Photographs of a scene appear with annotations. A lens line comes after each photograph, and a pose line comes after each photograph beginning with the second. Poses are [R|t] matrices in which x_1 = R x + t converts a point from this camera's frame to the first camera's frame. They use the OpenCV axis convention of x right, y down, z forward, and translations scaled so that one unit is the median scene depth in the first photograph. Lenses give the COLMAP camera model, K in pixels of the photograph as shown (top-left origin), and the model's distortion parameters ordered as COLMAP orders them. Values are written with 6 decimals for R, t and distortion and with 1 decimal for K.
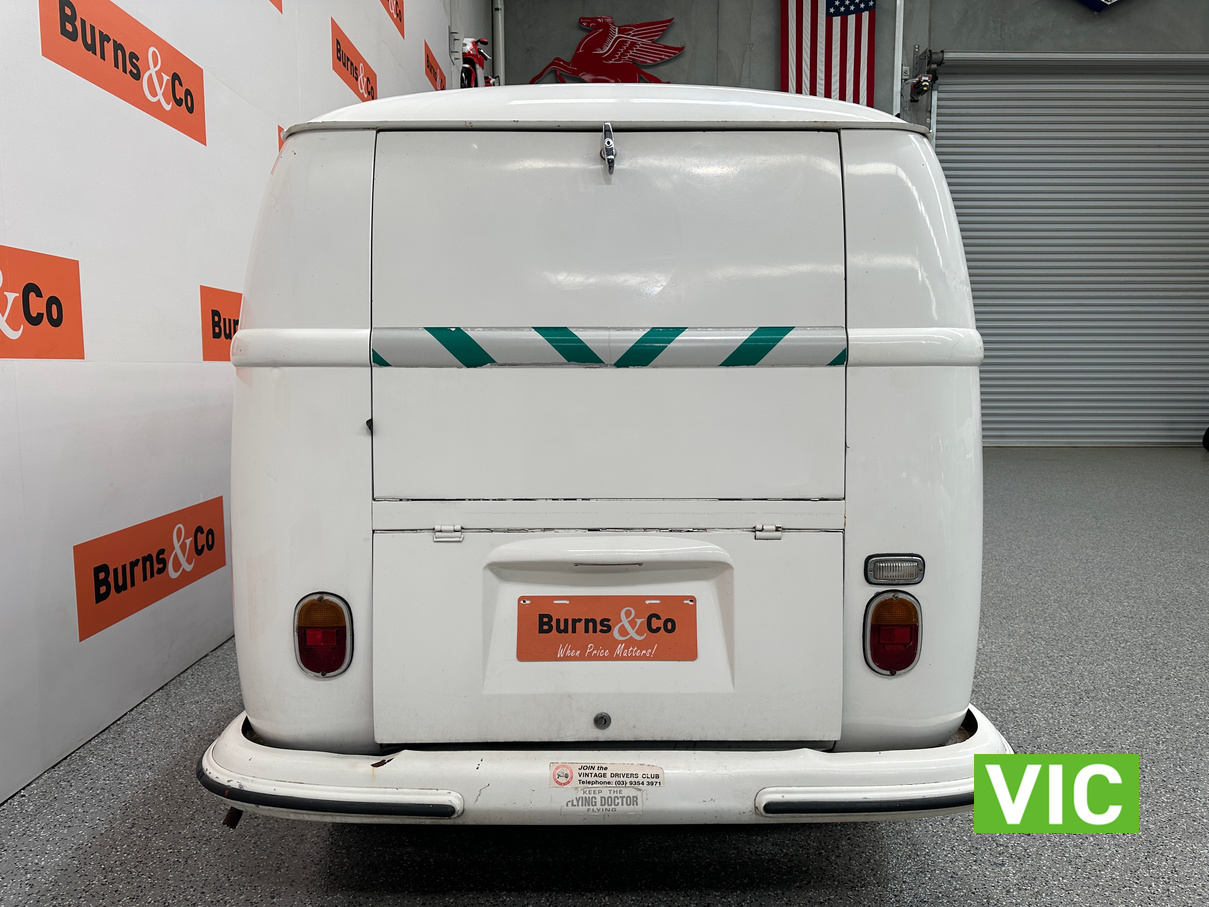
lens RADIAL K [[832.5, 0, 604.5], [0, 832.5, 453.5], [0, 0, 1]] dist [0.123200, -0.143540]
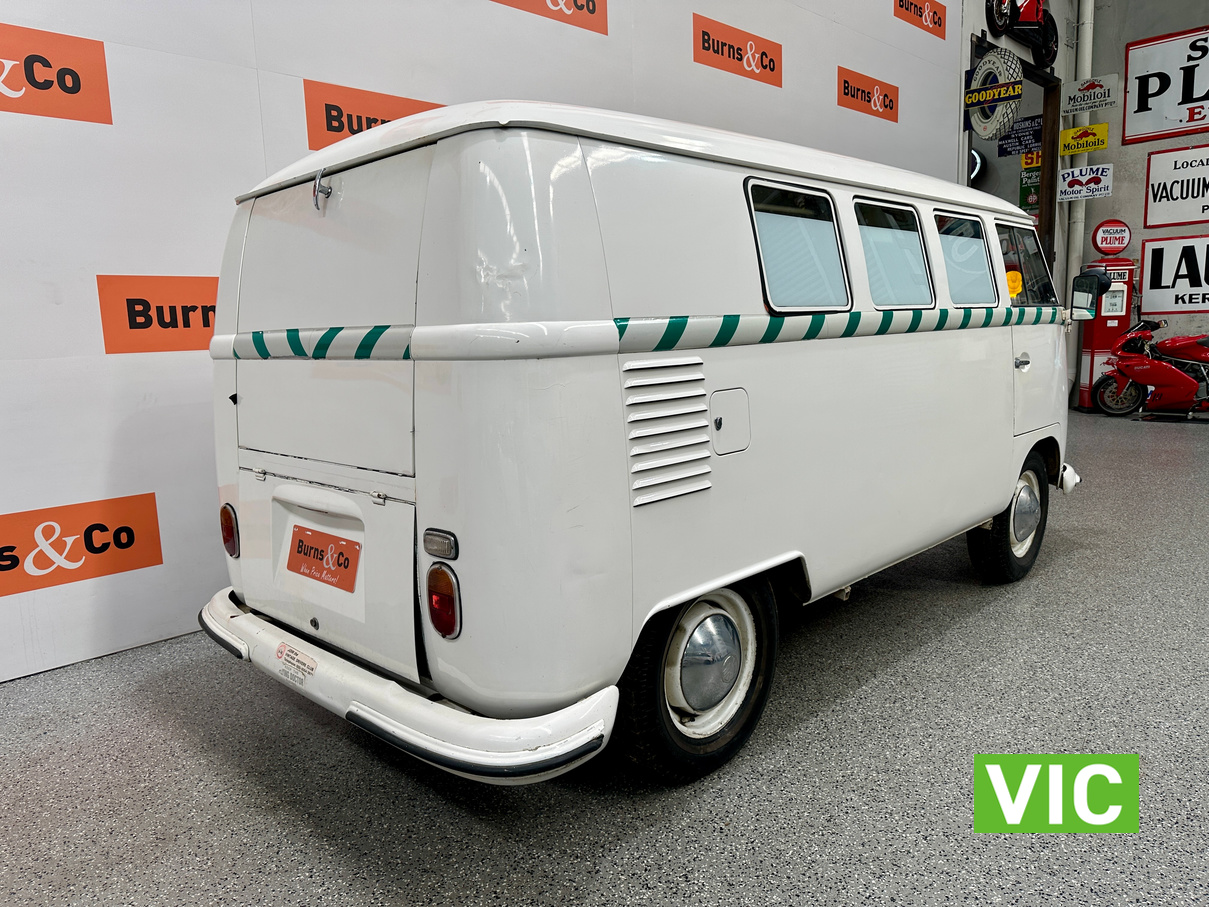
lens RADIAL K [[845.0, 0, 602.4], [0, 845.0, 465.5], [0, 0, 1]] dist [0.117028, -0.154108]
pose [[0.710737, 0.085748, -0.698212, 1.276551], [-0.039690, 0.995850, 0.081899, -0.065940], [0.702337, -0.030497, 0.711191, 0.359723]]
